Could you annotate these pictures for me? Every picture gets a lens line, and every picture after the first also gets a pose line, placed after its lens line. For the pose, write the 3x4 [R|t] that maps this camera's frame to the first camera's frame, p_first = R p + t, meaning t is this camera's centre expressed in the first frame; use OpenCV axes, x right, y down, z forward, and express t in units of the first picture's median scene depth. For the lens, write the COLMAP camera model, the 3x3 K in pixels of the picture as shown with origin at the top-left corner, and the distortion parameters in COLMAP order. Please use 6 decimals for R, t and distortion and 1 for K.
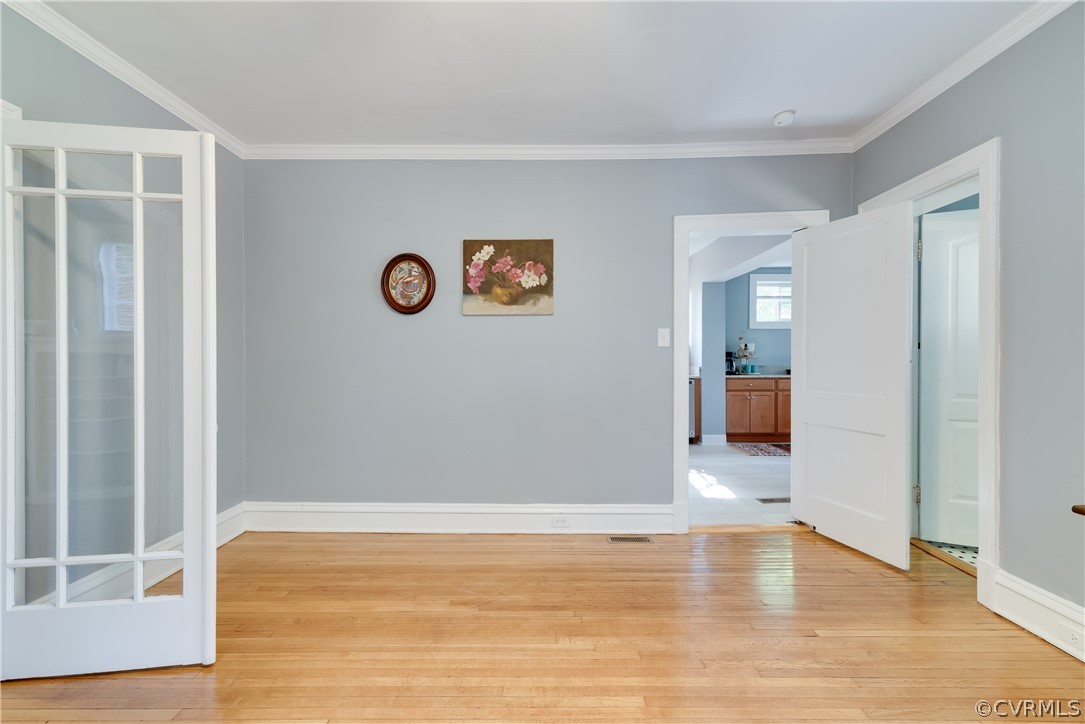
lens RADIAL K [[488.9, 0, 540.1], [0, 488.9, 359.0], [0, 0, 1]] dist [0.015041, 0.000095]
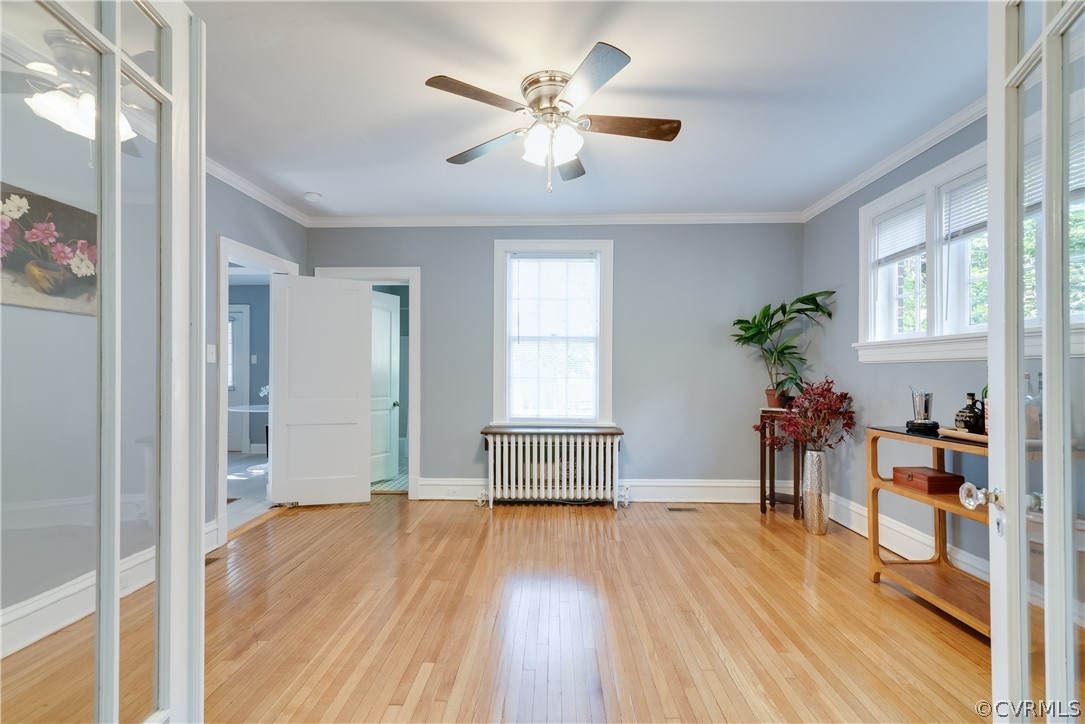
lens RADIAL K [[487.7, 0, 540.2], [0, 487.7, 365.9], [0, 0, 1]] dist [0.012192, -0.000199]
pose [[0.023186, 0.019991, 0.999531, -0.730198], [0.002037, 0.999797, -0.020044, 0.002398], [-0.999729, 0.002501, 0.023140, 0.309116]]
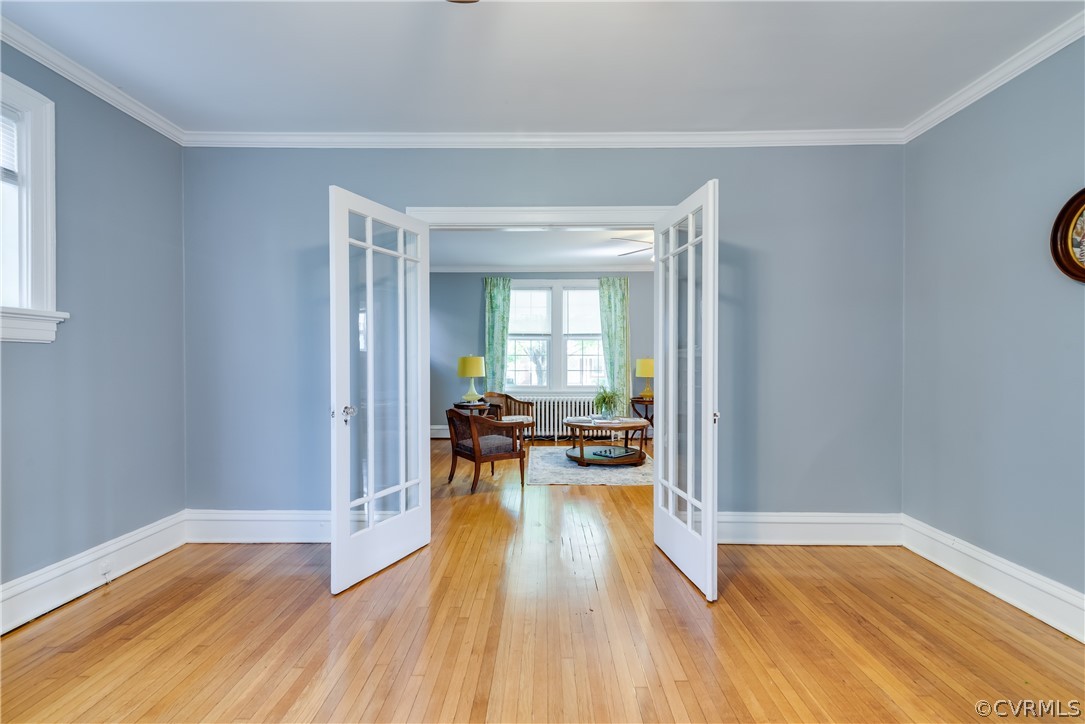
lens RADIAL K [[487.7, 0, 540.2], [0, 487.7, 365.9], [0, 0, 1]] dist [0.012192, -0.000199]
pose [[0.005414, 0.009881, -0.999937, 0.324394], [-0.002646, 0.999948, 0.009867, 0.003854], [0.999982, 0.002592, 0.005440, 0.317279]]
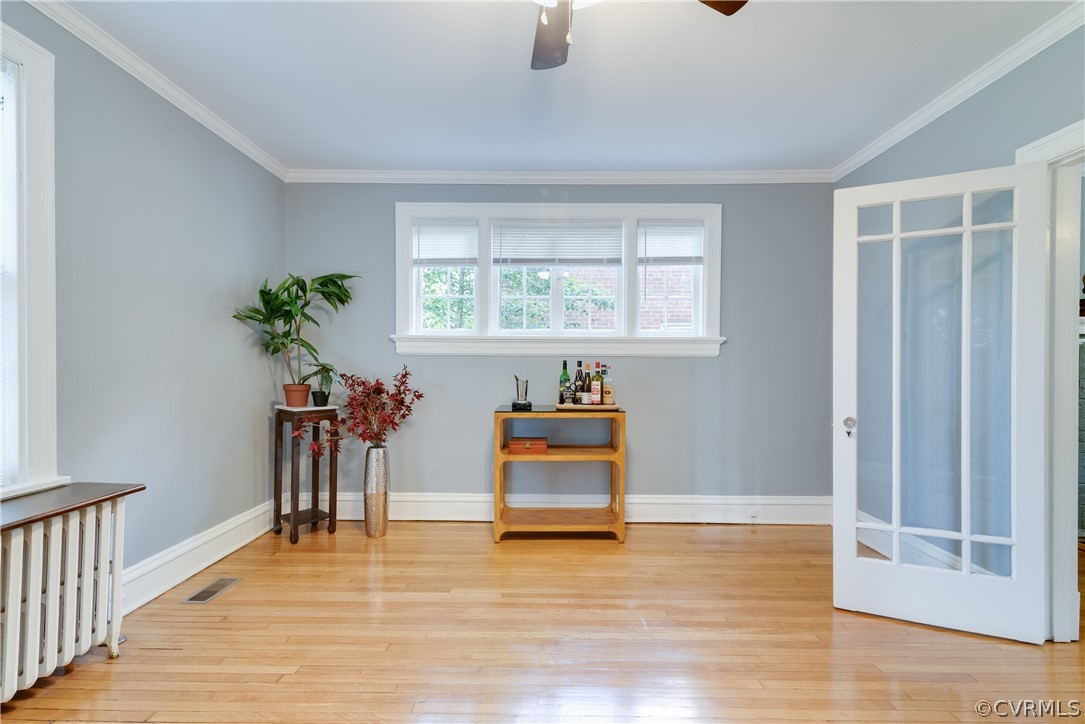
lens RADIAL K [[484.2, 0, 541.5], [0, 484.2, 375.3], [0, 0, 1]] dist [0.002253, 0.000126]
pose [[-0.999996, -0.001021, 0.002673, 0.024369], [-0.000958, 0.999731, 0.023182, -0.002692], [-0.002696, 0.023179, -0.999728, 0.717482]]
